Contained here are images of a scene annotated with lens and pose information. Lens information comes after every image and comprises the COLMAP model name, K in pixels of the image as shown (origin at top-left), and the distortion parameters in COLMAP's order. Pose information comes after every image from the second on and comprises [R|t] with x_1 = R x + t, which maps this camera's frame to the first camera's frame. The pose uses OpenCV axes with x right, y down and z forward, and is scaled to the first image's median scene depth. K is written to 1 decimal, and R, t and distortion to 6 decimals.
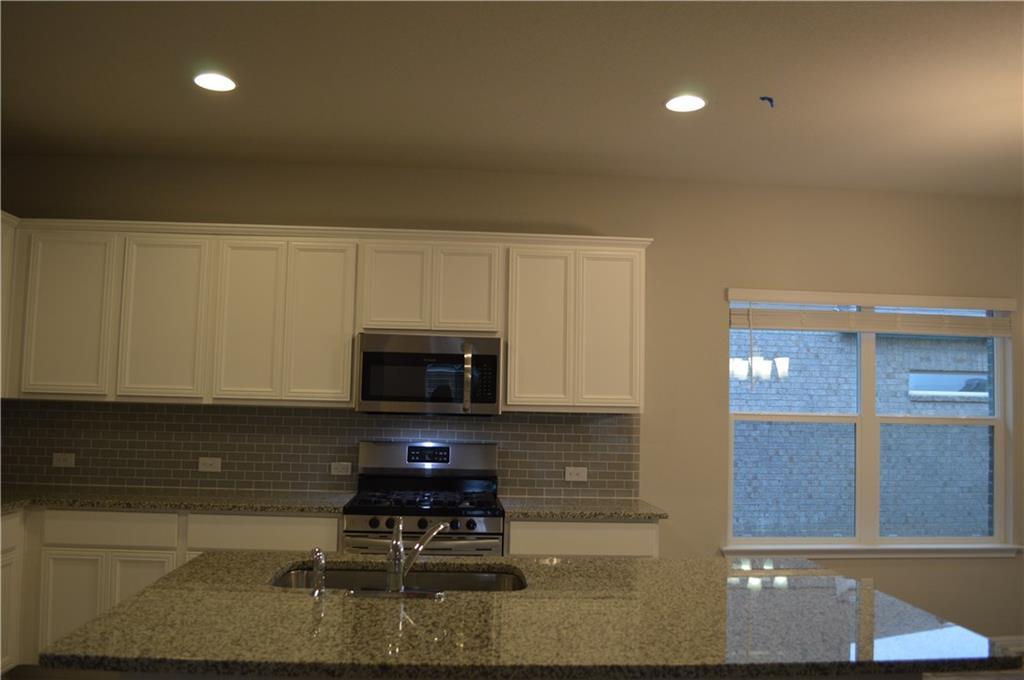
lens RADIAL K [[815.3, 0, 512.0], [0, 815.3, 340.0], [0, 0, 1]] dist [-0.083857, 0.011340]
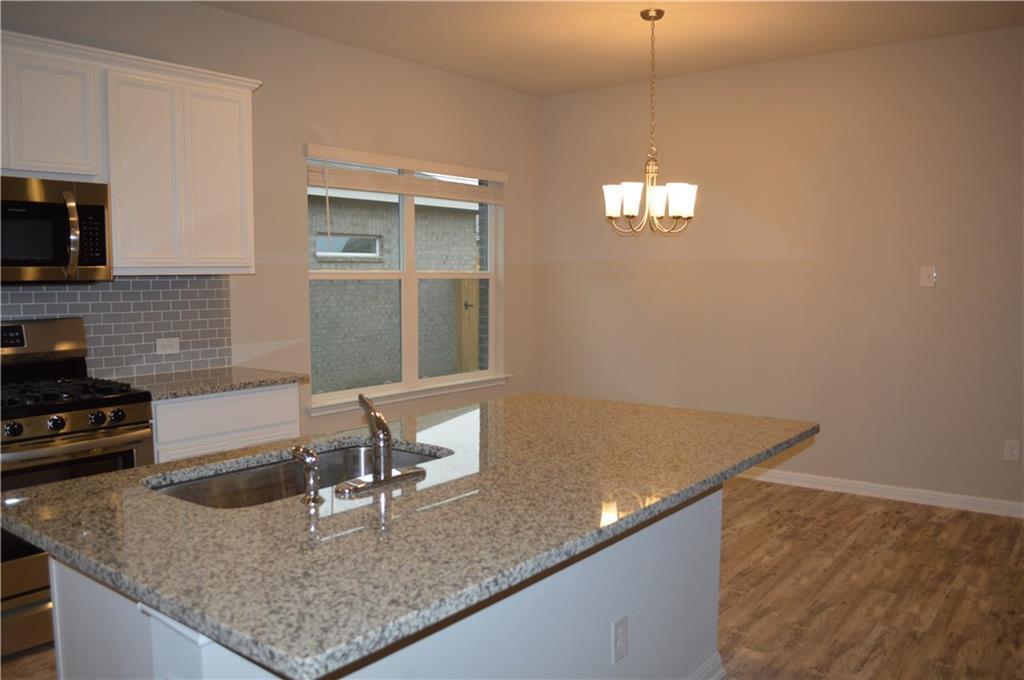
lens RADIAL K [[815.3, 0, 512.0], [0, 815.3, 340.0], [0, 0, 1]] dist [-0.083857, 0.011340]
pose [[0.665730, -0.085287, 0.741303, -0.287388], [-0.039946, 0.987949, 0.149537, 0.013773], [-0.745123, -0.129163, 0.654300, 0.148968]]
